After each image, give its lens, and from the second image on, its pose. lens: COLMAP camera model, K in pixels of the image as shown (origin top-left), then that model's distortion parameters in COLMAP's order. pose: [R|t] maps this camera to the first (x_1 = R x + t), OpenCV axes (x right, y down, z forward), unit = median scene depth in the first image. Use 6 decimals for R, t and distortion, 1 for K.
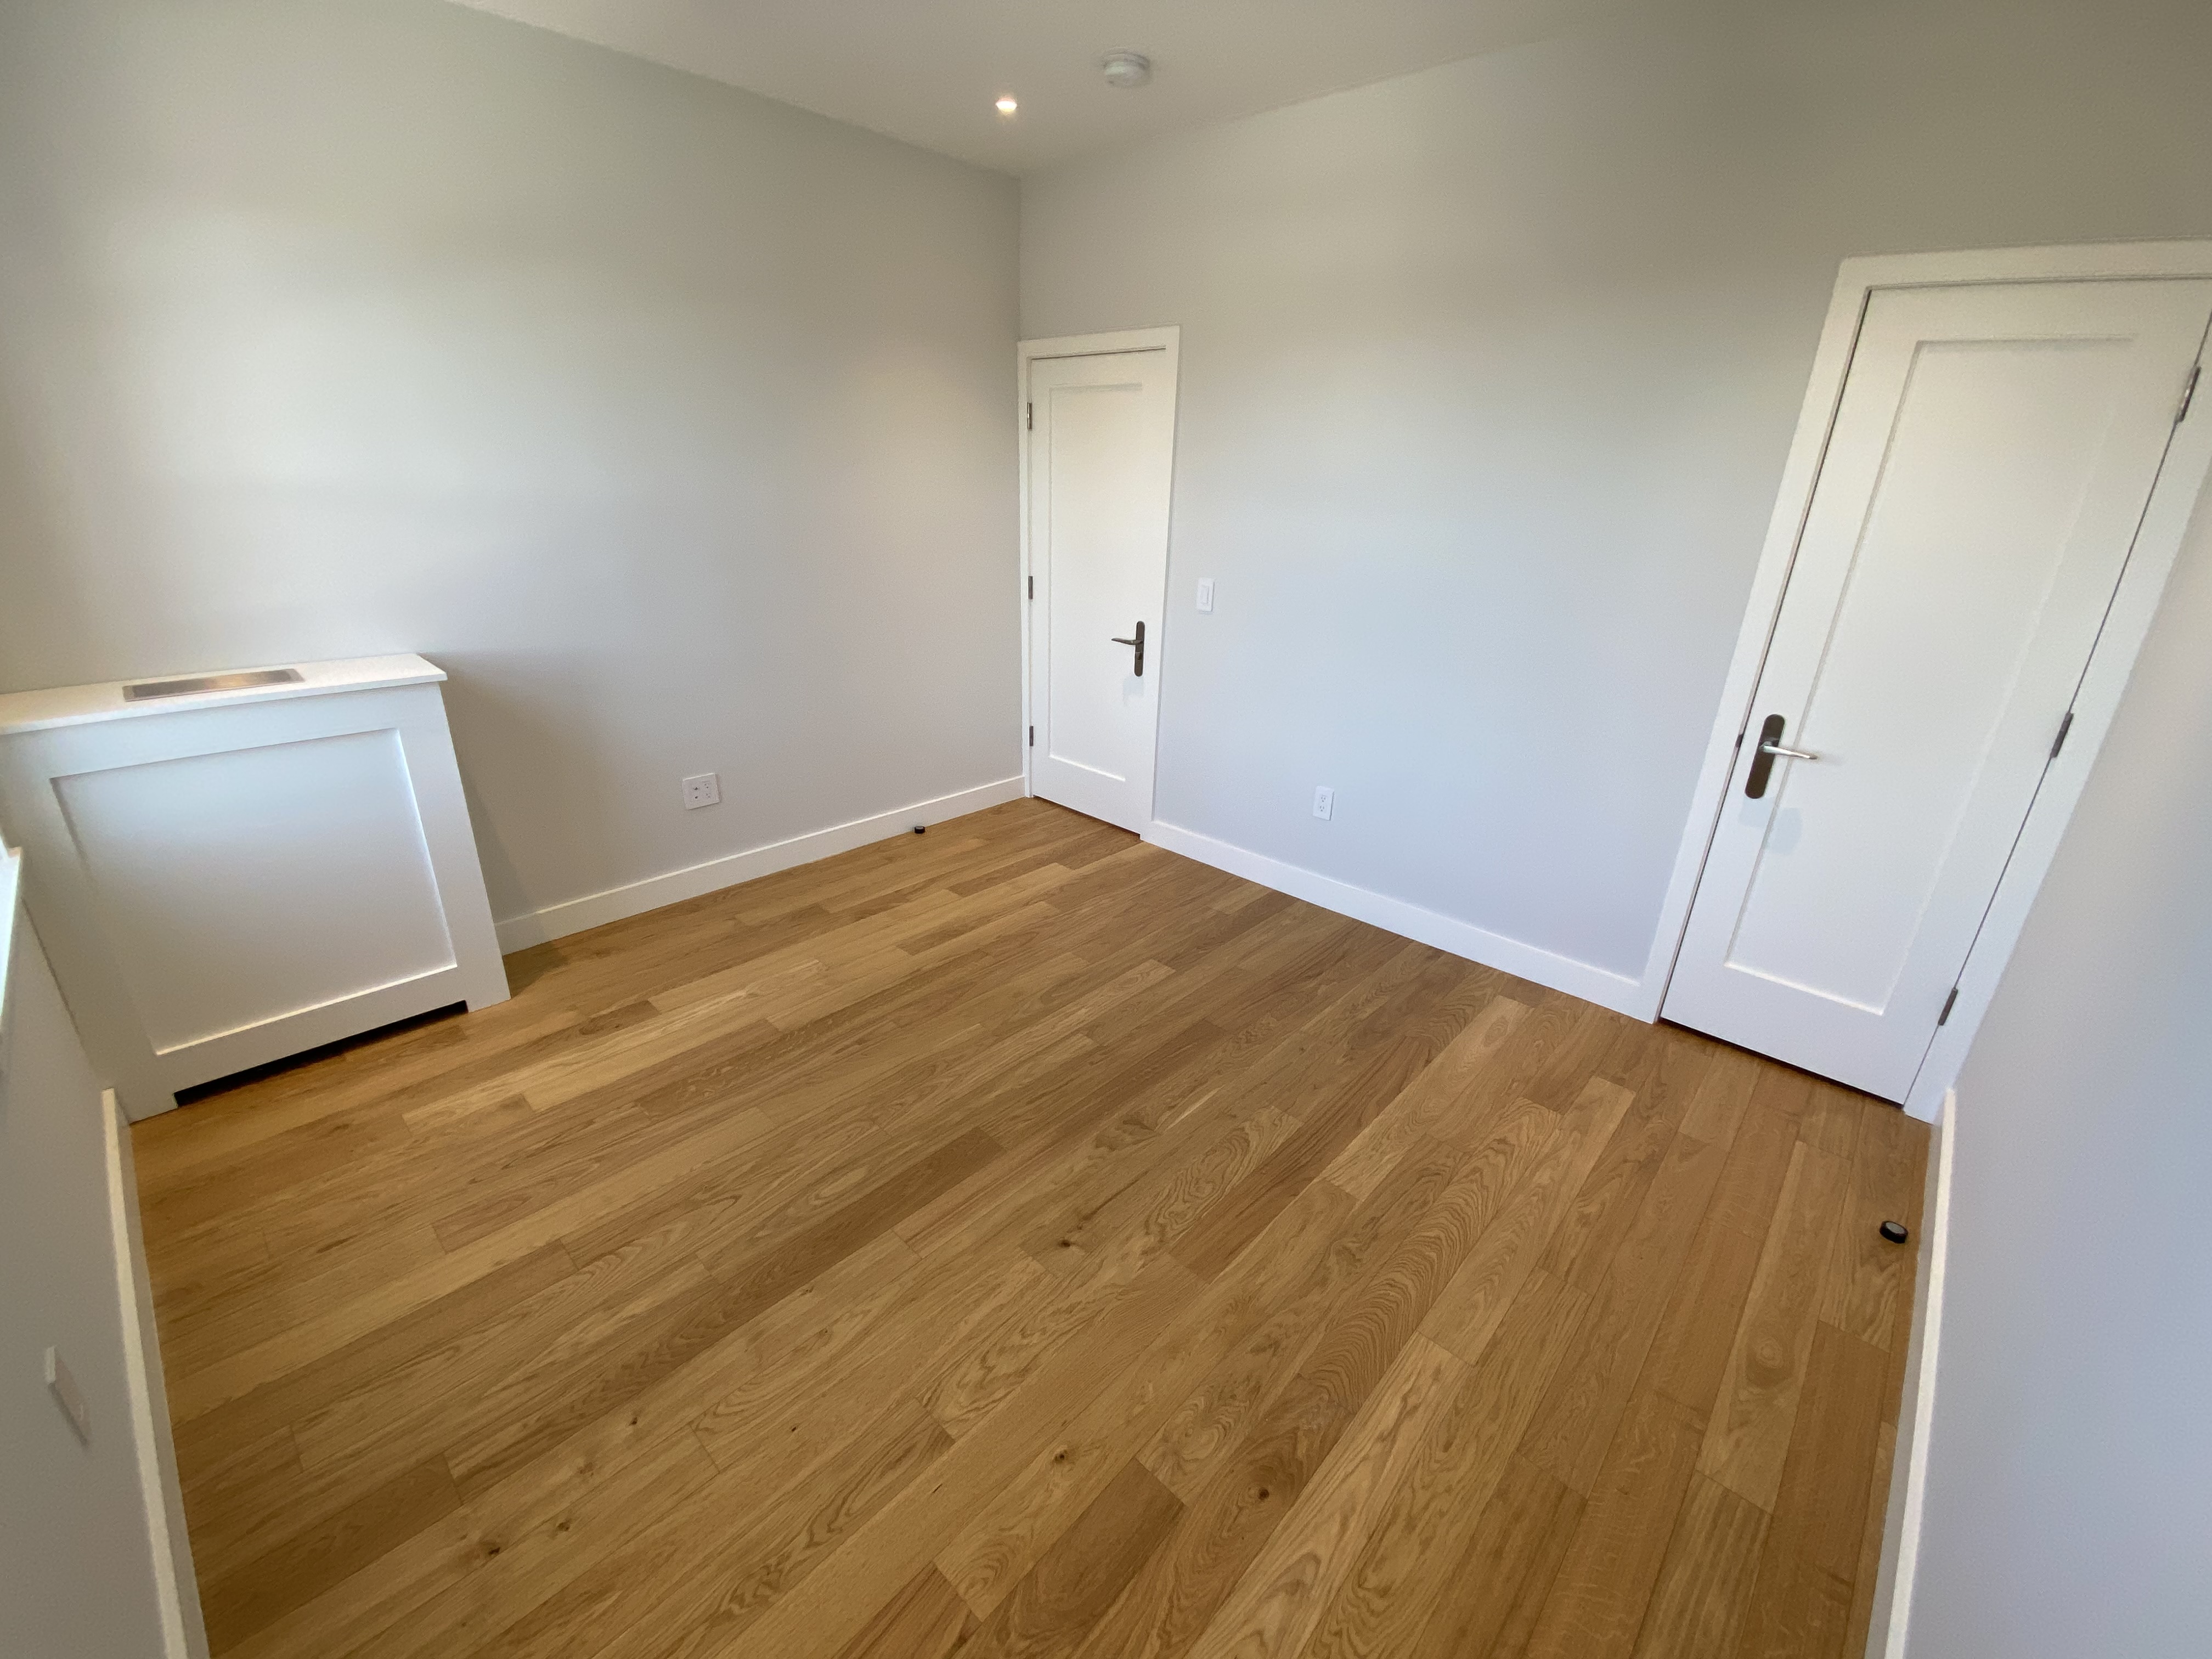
lens RADIAL K [[895.4, 0, 1098.8], [0, 895.4, 811.0], [0, 0, 1]] dist [0.046050, -0.025706]
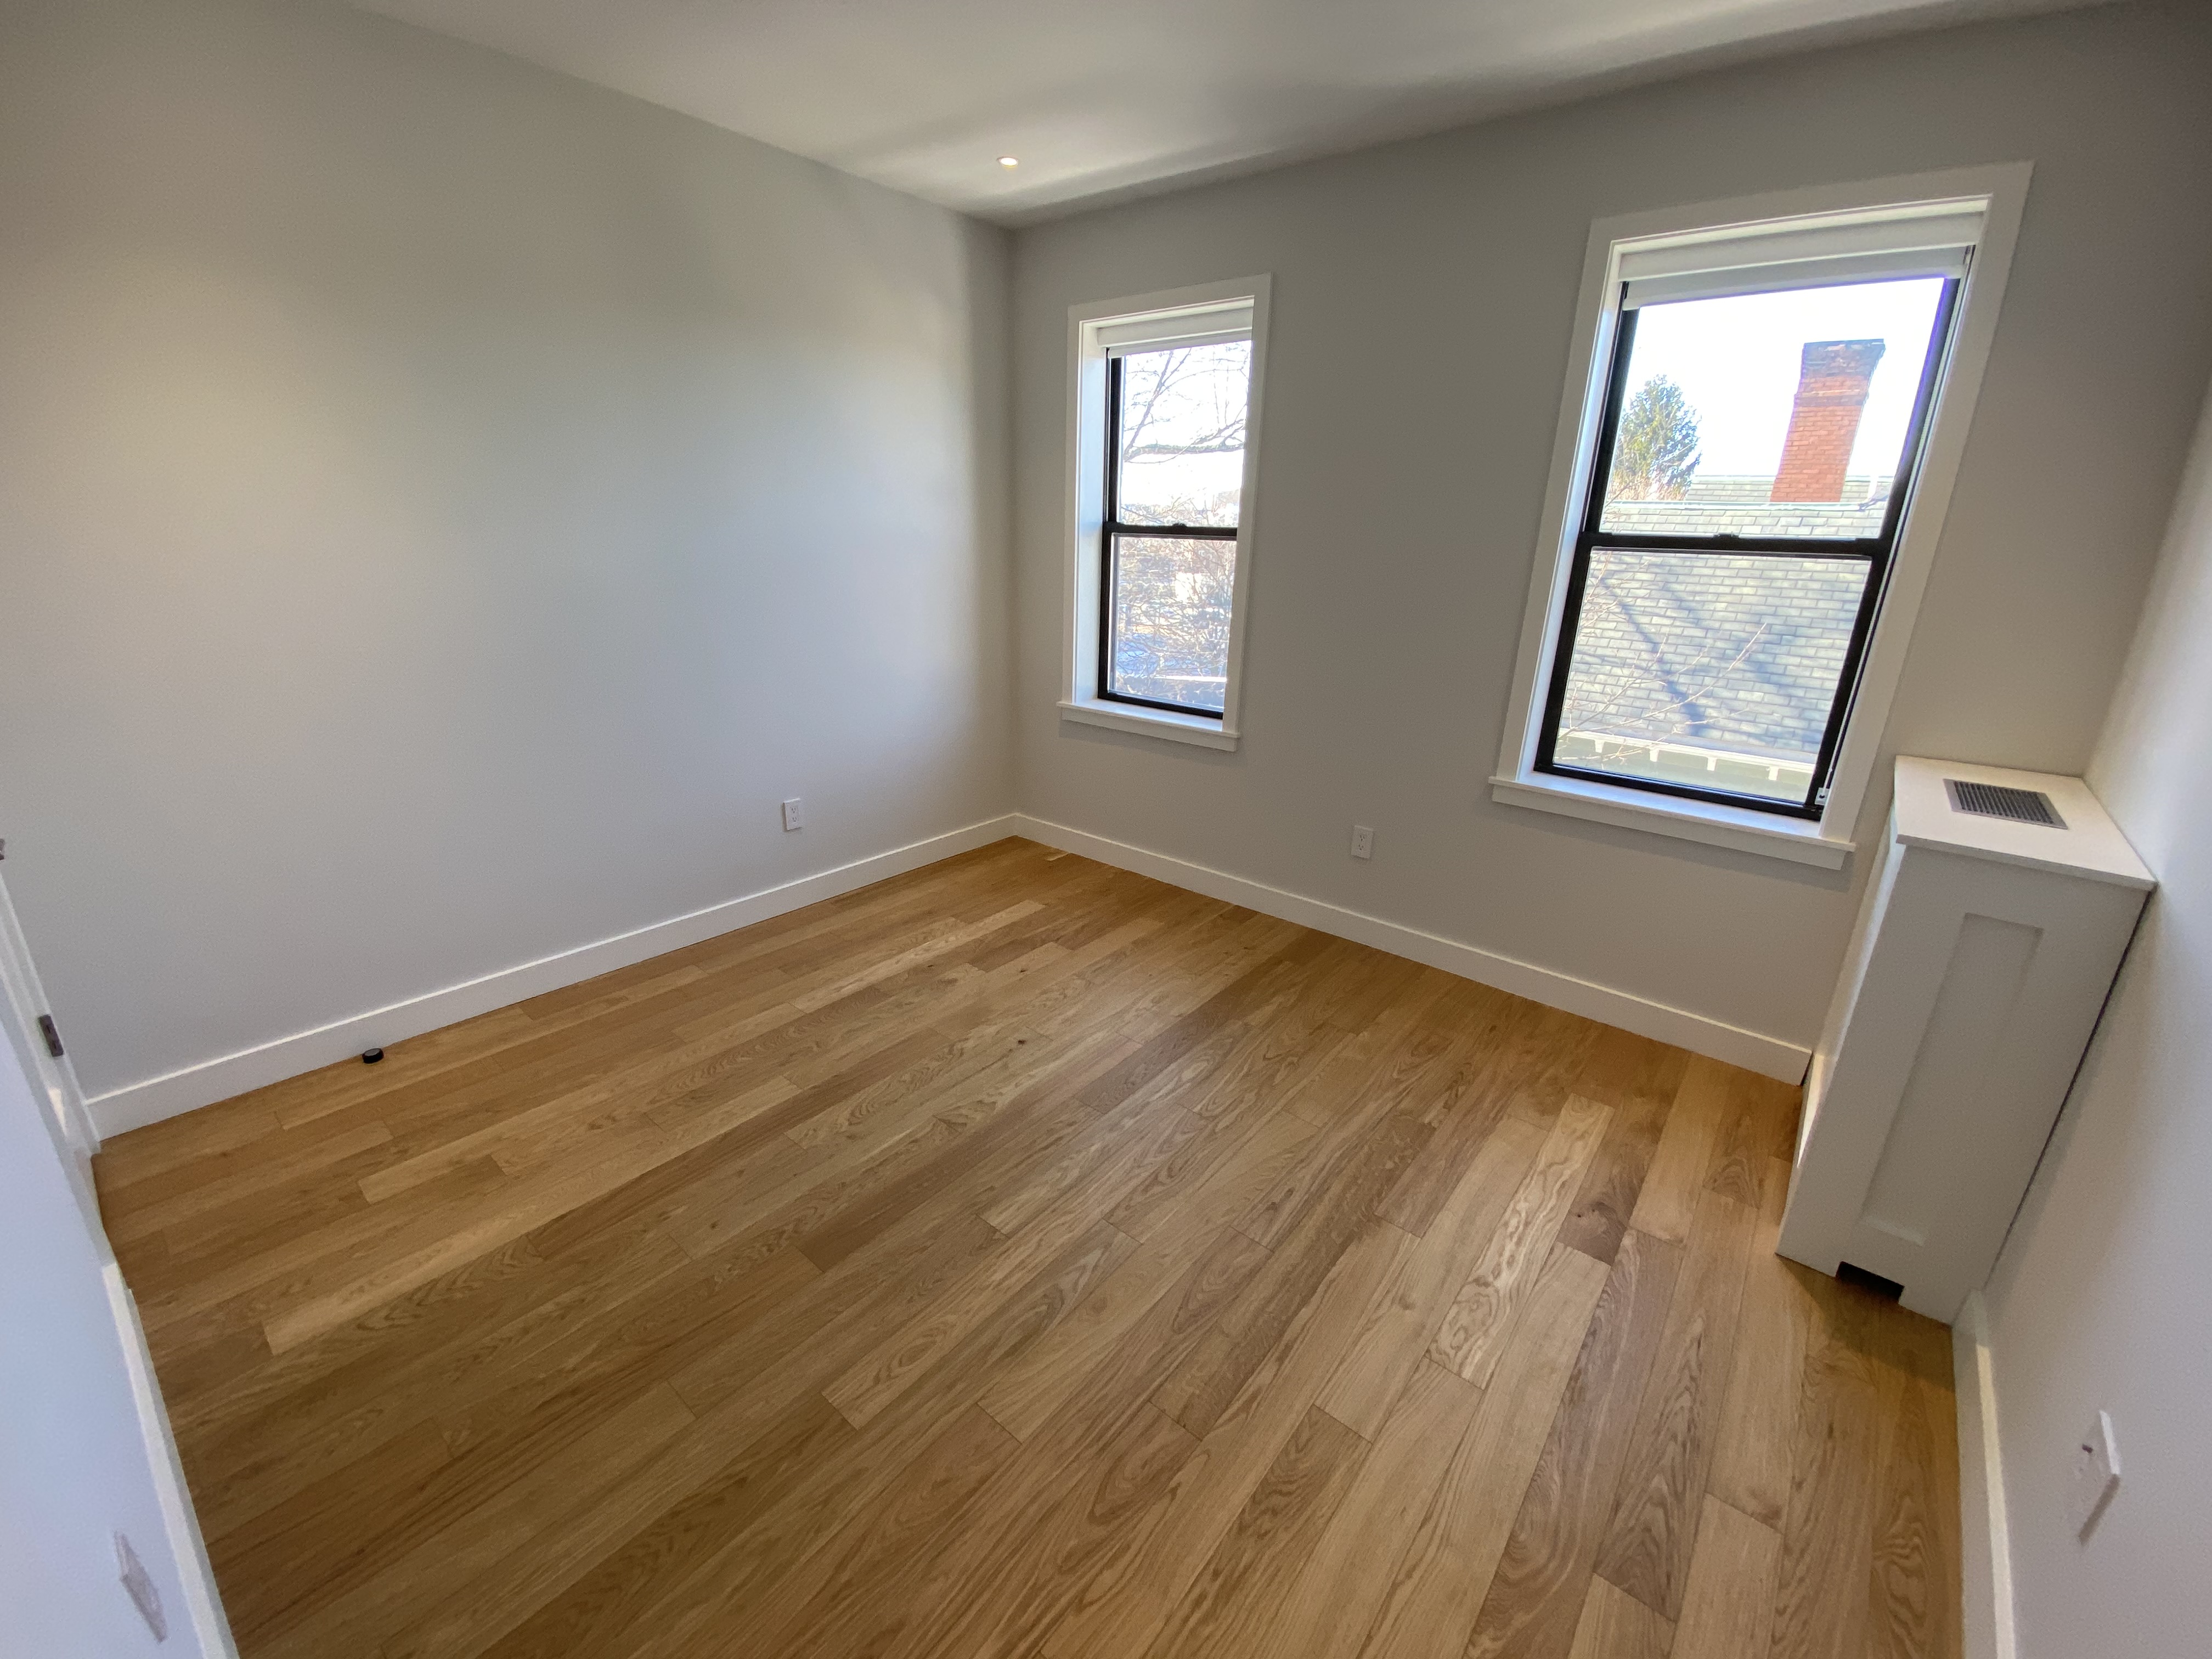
lens RADIAL K [[895.4, 0, 1098.8], [0, 895.4, 811.0], [0, 0, 1]] dist [0.046050, -0.025706]
pose [[-0.997212, -0.031322, -0.067722, -0.045421], [-0.066687, 0.781267, 0.620625, -0.613265], [0.033470, 0.623411, -0.781178, 1.654918]]
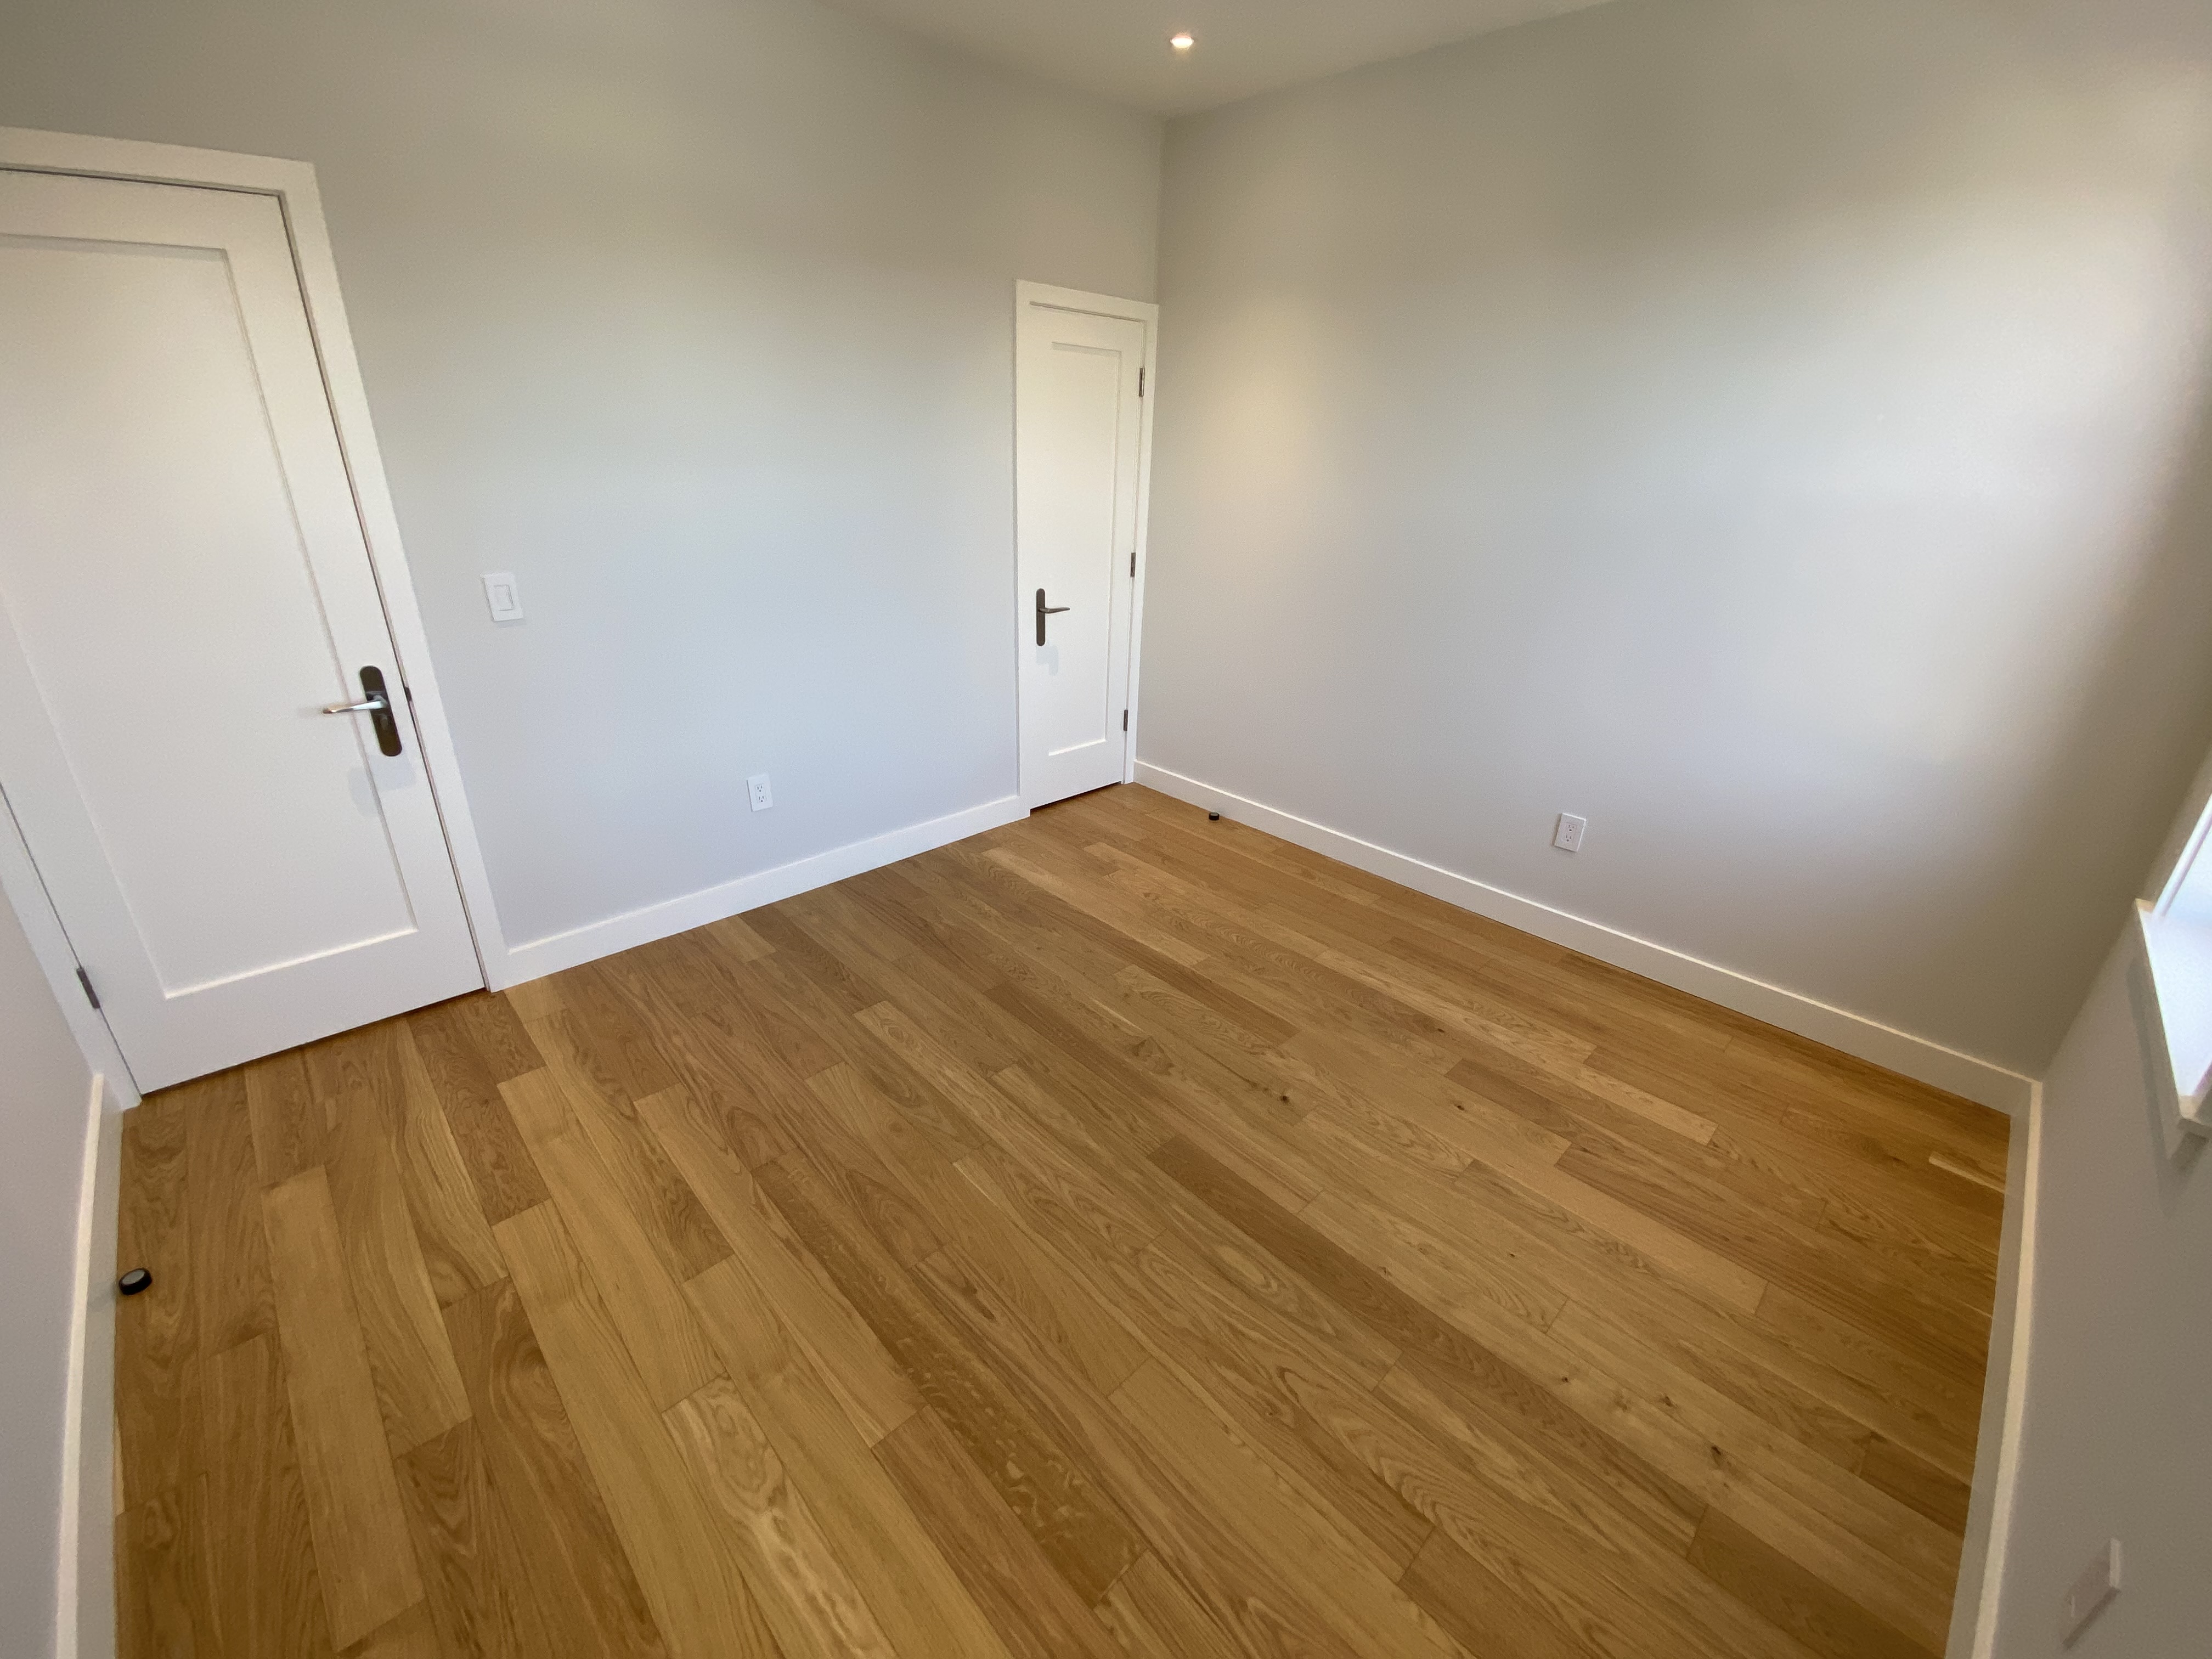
lens RADIAL K [[895.4, 0, 1098.8], [0, 895.4, 811.0], [0, 0, 1]] dist [0.046050, -0.025706]
pose [[0.054135, -0.405533, 0.912476, -0.868140], [0.325974, 0.870928, 0.367729, -0.330722], [-0.943827, 0.277537, 0.179341, 0.799610]]
